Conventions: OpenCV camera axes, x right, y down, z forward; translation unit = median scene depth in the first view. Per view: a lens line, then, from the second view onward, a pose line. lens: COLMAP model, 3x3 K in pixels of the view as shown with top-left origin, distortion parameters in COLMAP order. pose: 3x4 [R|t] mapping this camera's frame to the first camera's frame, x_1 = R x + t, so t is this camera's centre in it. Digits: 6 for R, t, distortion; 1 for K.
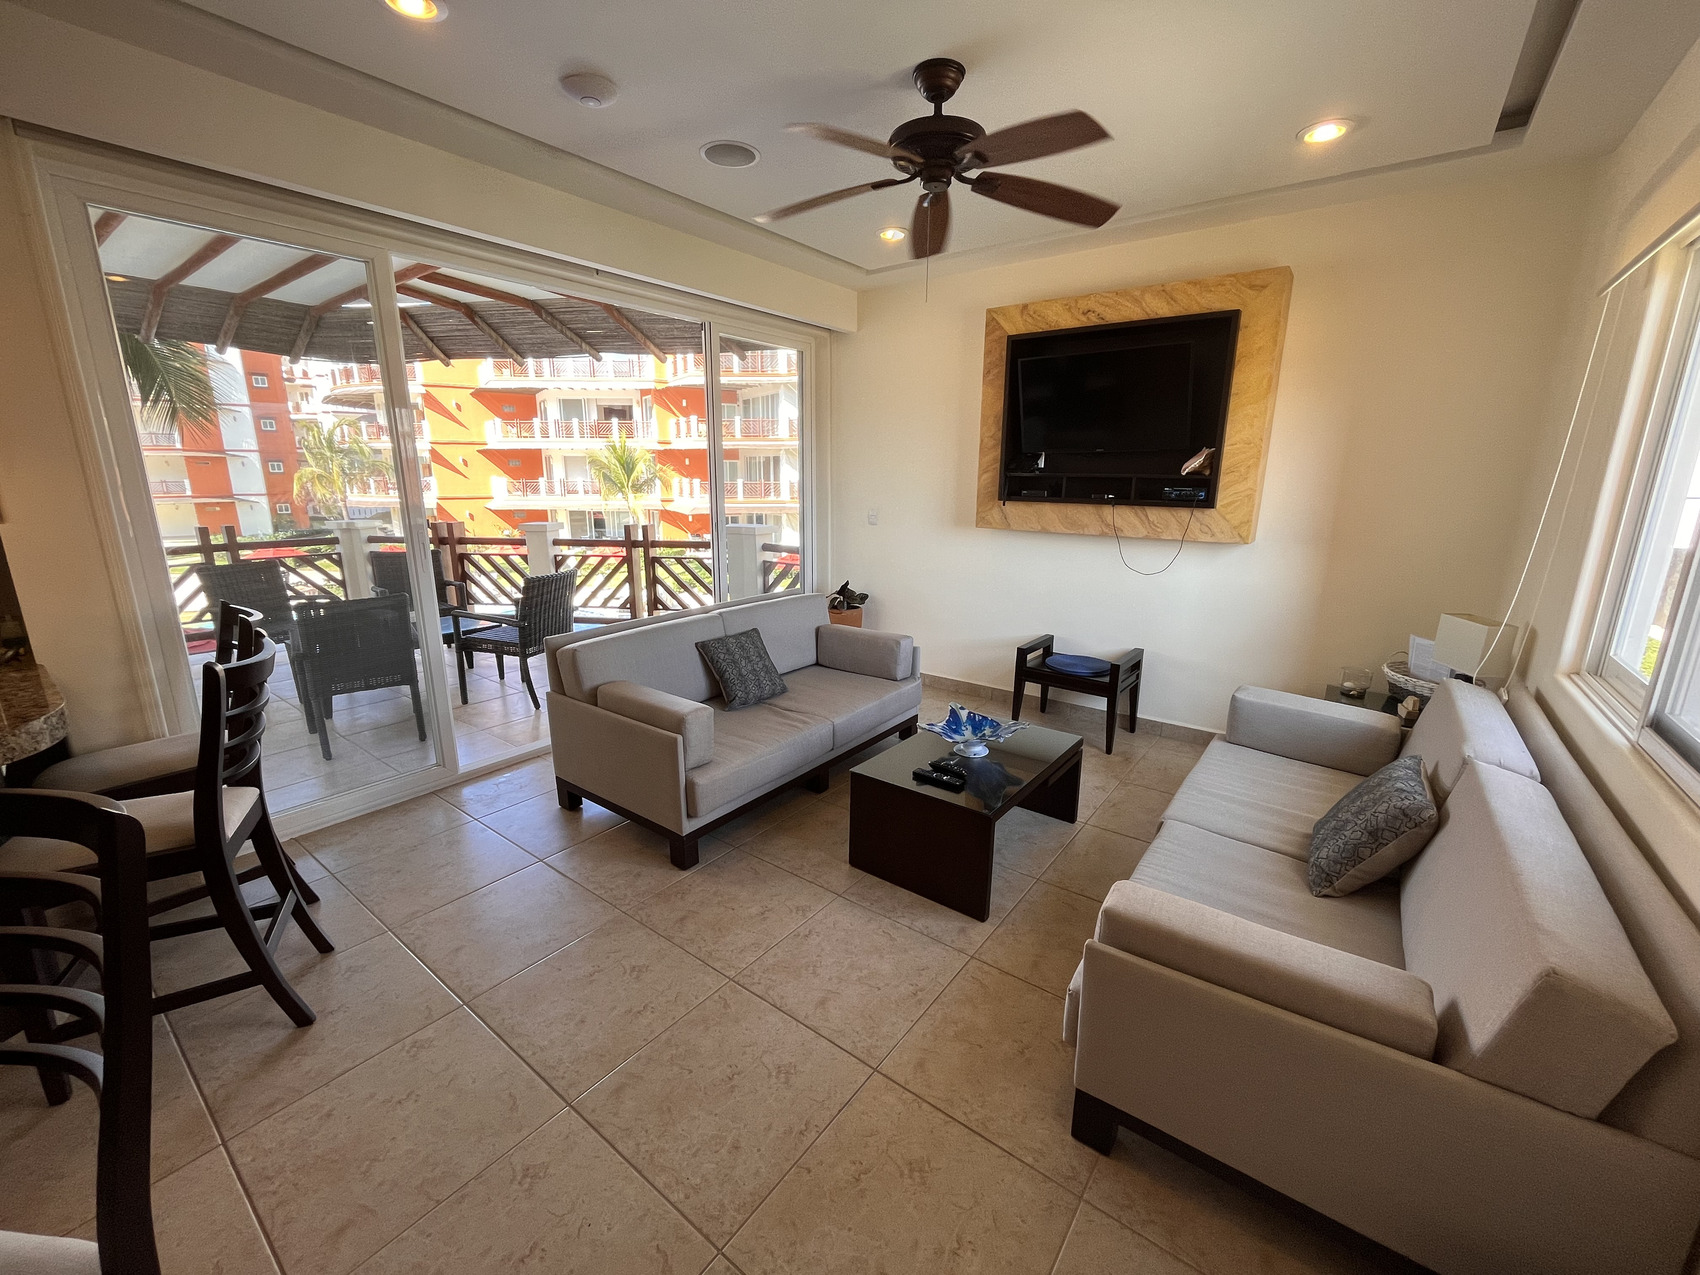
lens RADIAL K [[711.8, 0, 848.3], [0, 711.8, 625.7], [0, 0, 1]] dist [0.009966, -0.000110]
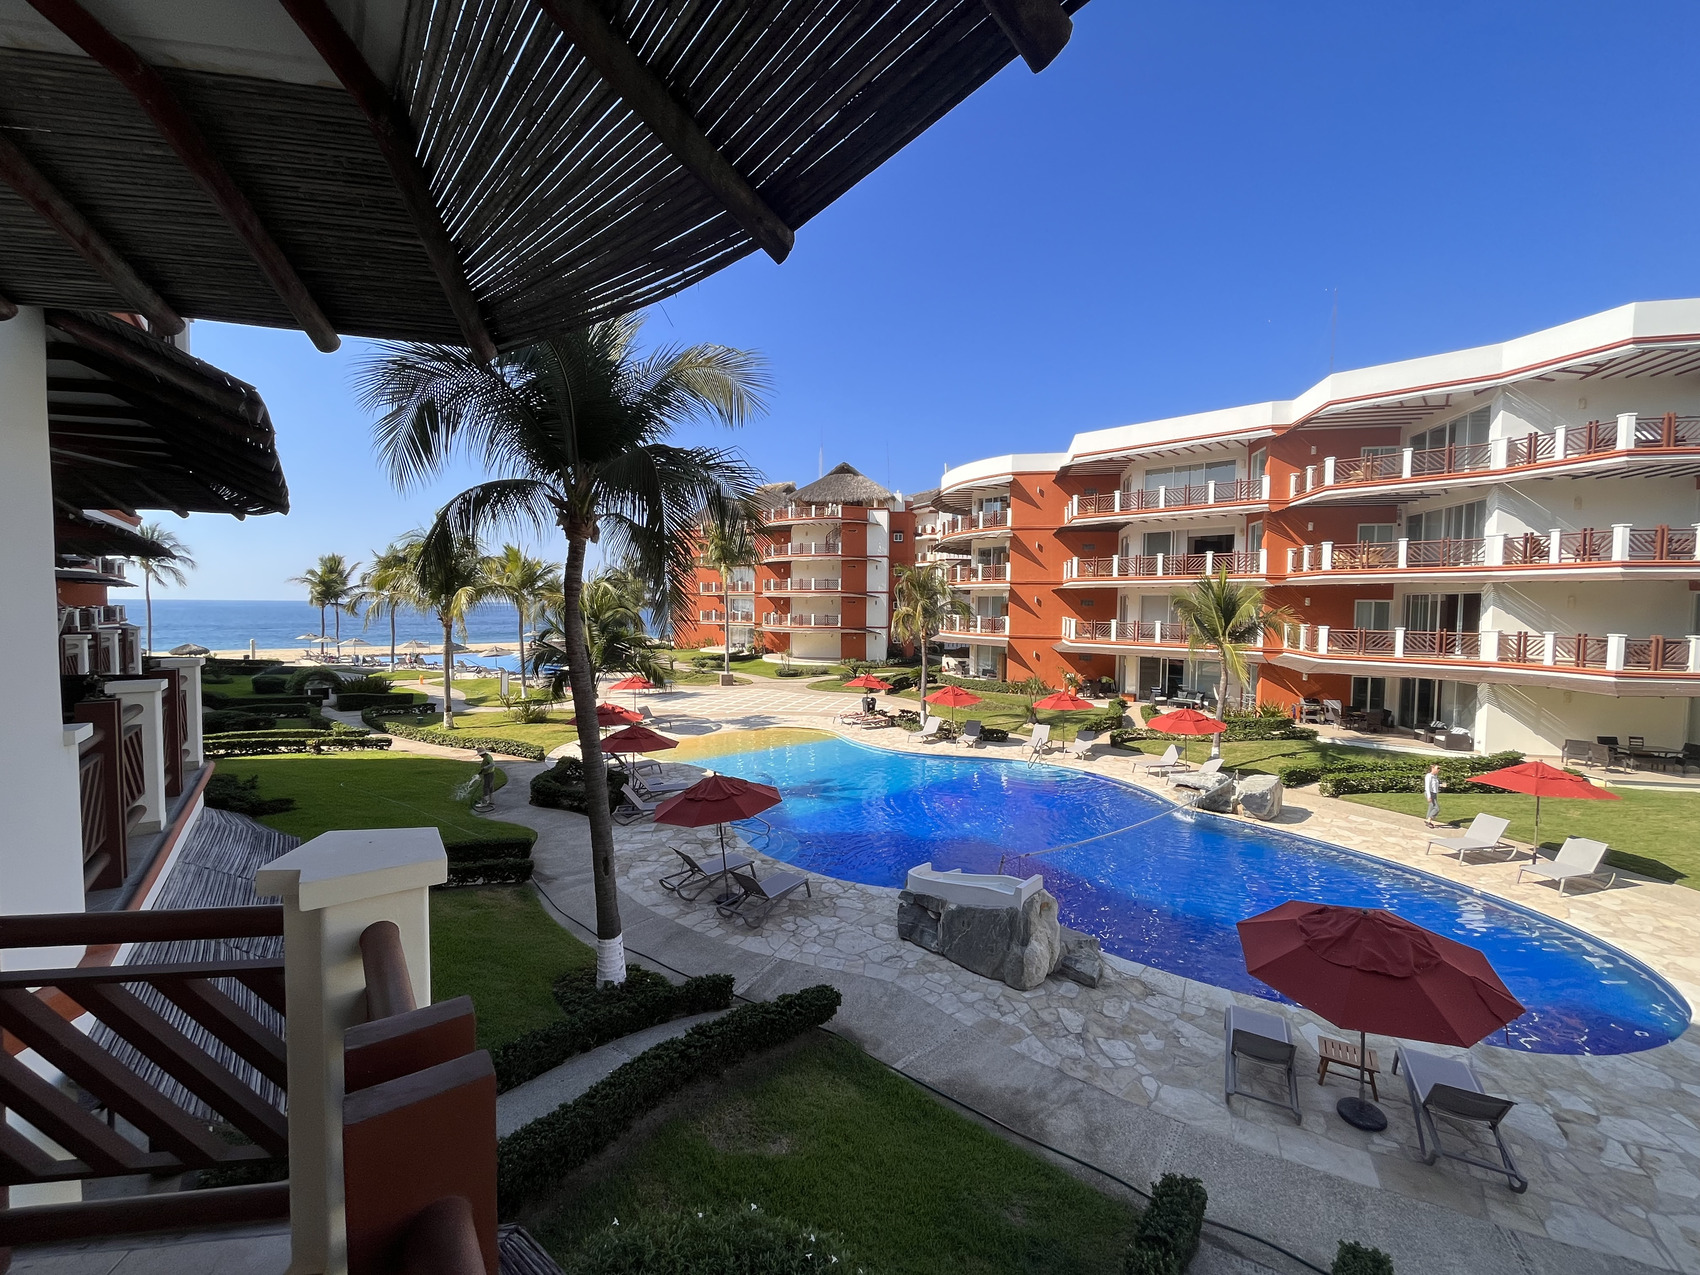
lens RADIAL K [[686.3, 0, 850.0], [0, 686.3, 637.5], [0, 0, 1]] dist [-0.001589, 0.000208]
pose [[0.719597, 0.041007, -0.693180, -0.074538], [-0.159999, 0.981186, -0.108051, -0.040977], [0.675707, 0.188662, 0.712619, 0.176568]]
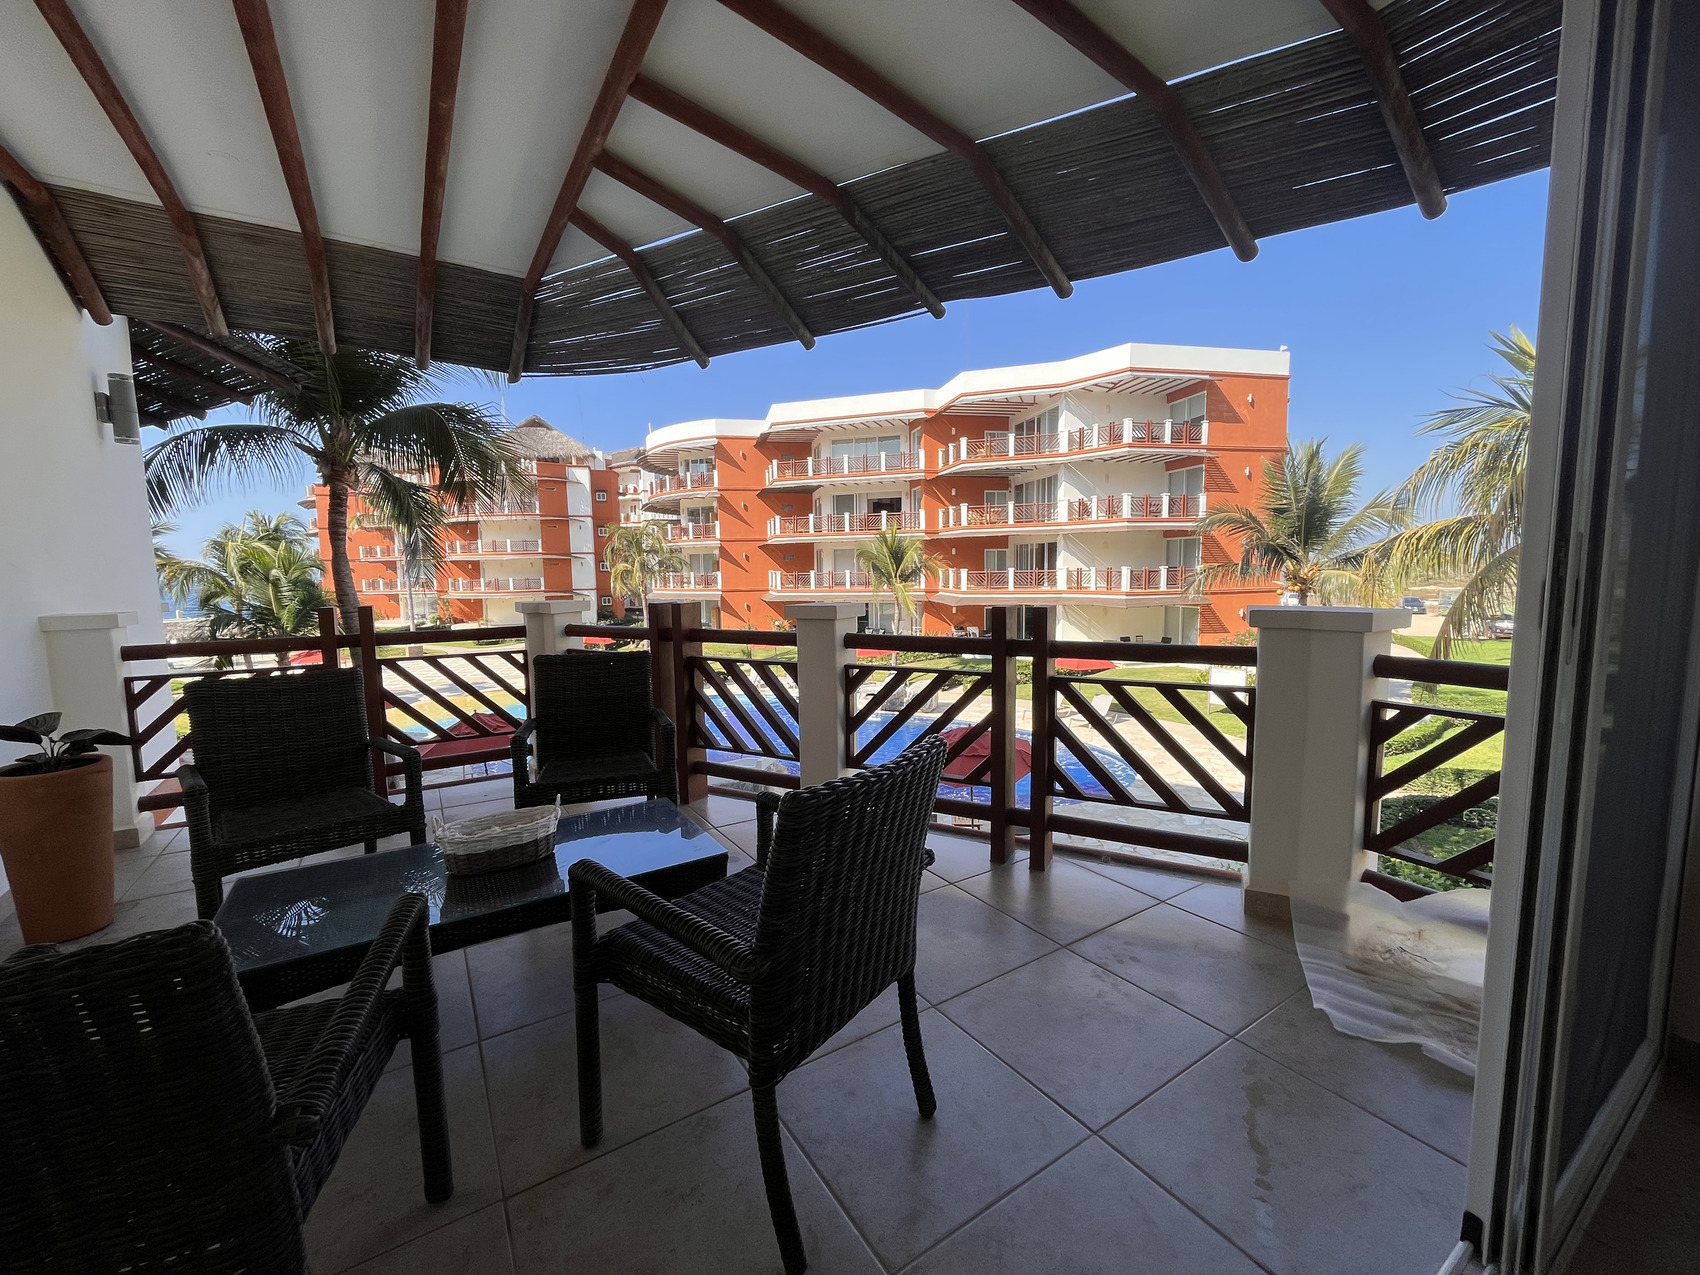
lens RADIAL K [[691.1, 0, 850.0], [0, 691.1, 634.1], [0, 0, 1]] dist [-0.000896, -0.000151]
pose [[0.942327, 0.016376, -0.334293, -0.047944], [-0.055539, 0.992605, -0.107934, -0.013380], [0.330053, 0.120276, 0.936268, 0.104650]]
